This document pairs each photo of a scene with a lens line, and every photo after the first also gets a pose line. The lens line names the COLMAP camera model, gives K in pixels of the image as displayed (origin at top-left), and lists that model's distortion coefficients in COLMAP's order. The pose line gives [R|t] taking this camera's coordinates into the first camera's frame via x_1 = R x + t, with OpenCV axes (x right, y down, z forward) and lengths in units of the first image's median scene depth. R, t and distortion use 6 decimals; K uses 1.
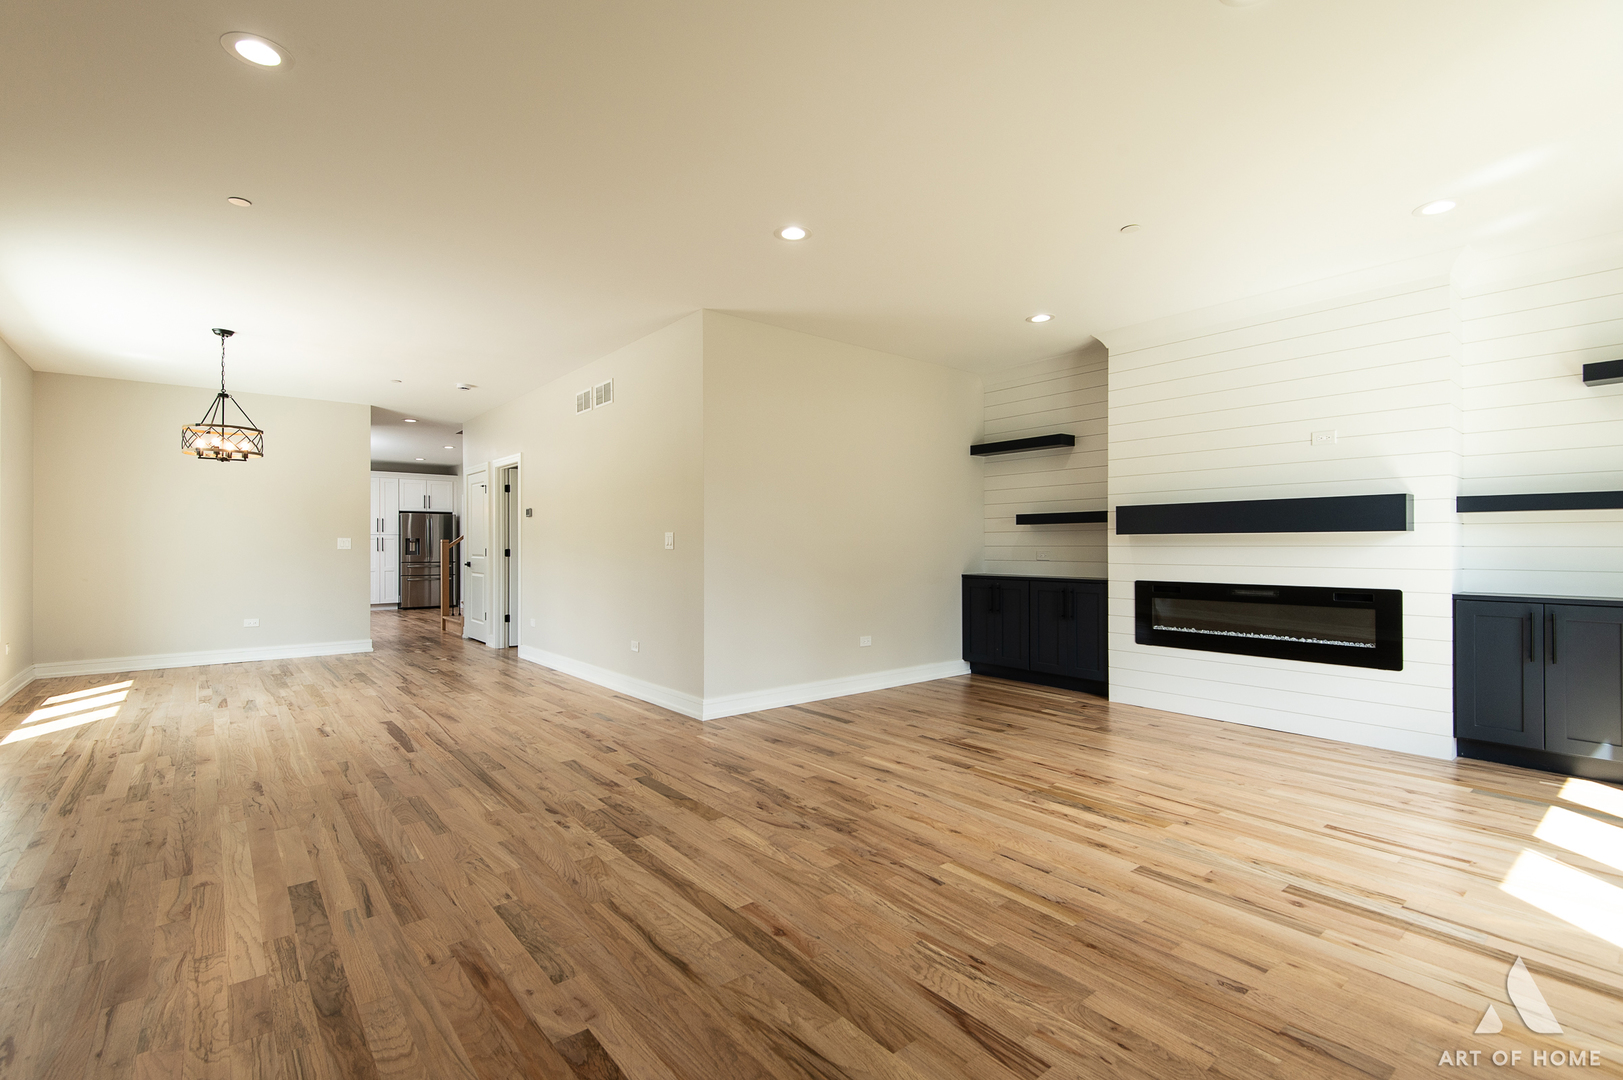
lens RADIAL K [[730.0, 0, 812.9], [0, 730.0, 541.9], [0, 0, 1]] dist [0.005189, -0.004527]
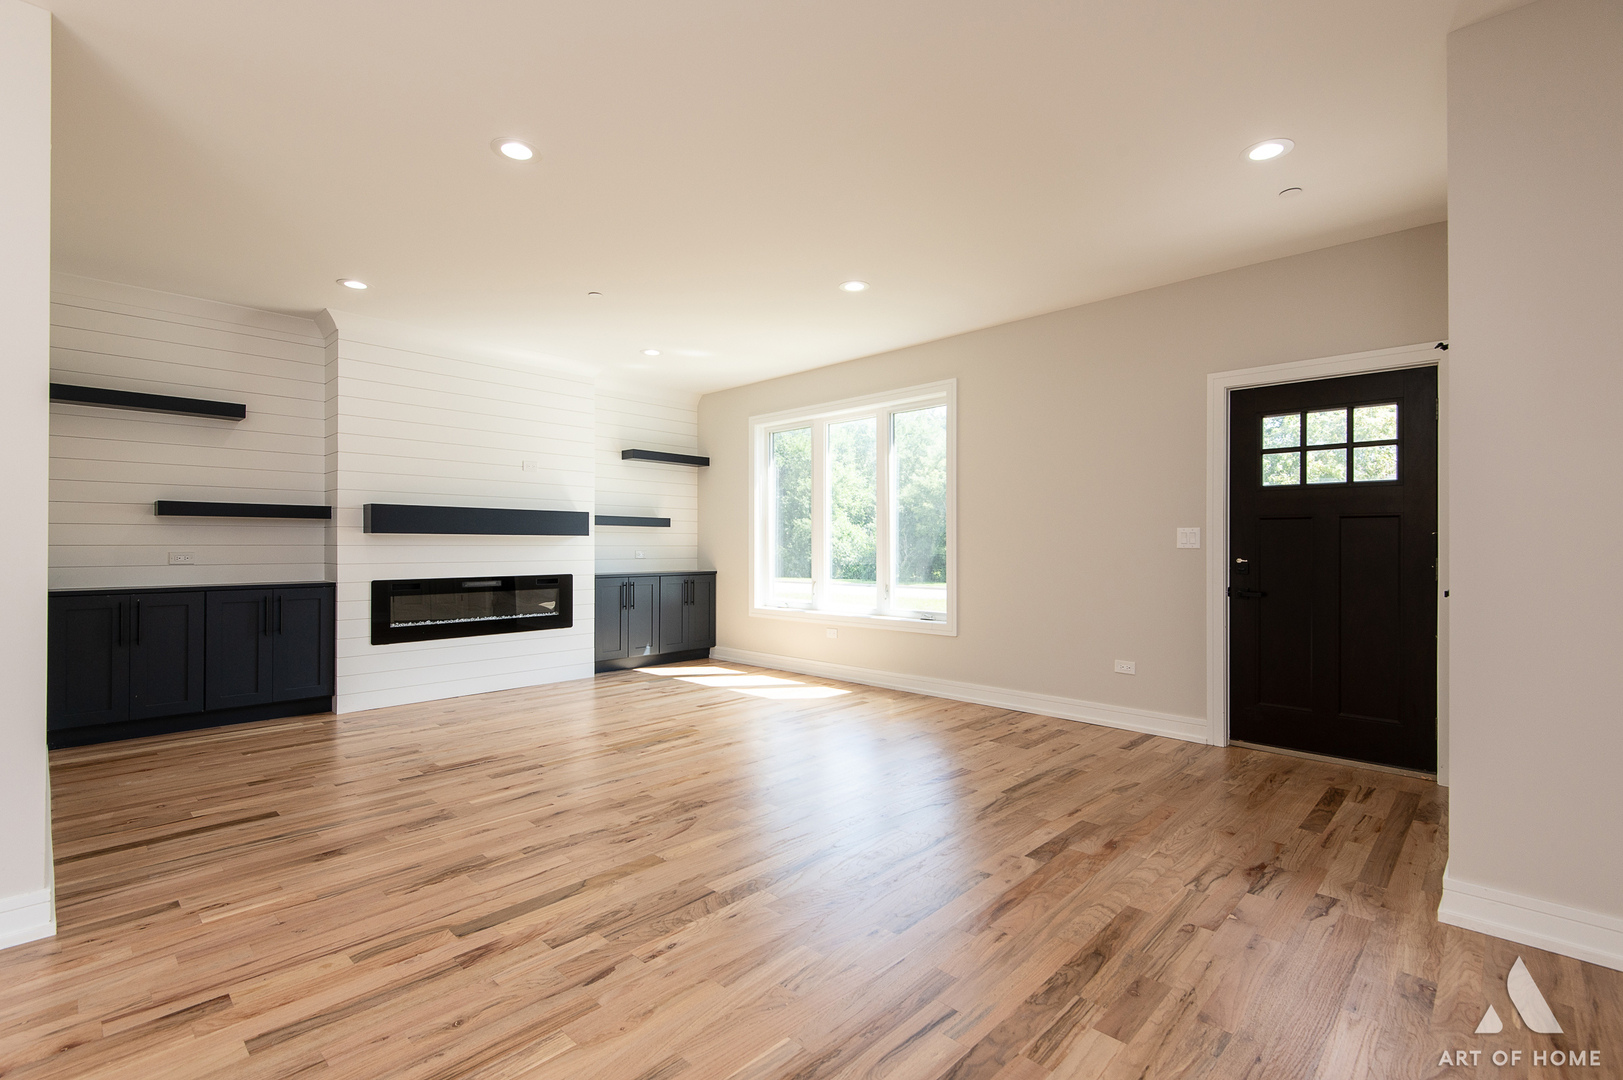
lens RADIAL K [[730.0, 0, 804.9], [0, 730.0, 540.9], [0, 0, 1]] dist [0.005189, -0.004527]
pose [[-0.102785, 0.002941, 0.994699, -0.829926], [-0.001245, 0.999994, -0.003085, 0.002682], [-0.994703, -0.001556, -0.102780, 0.748518]]
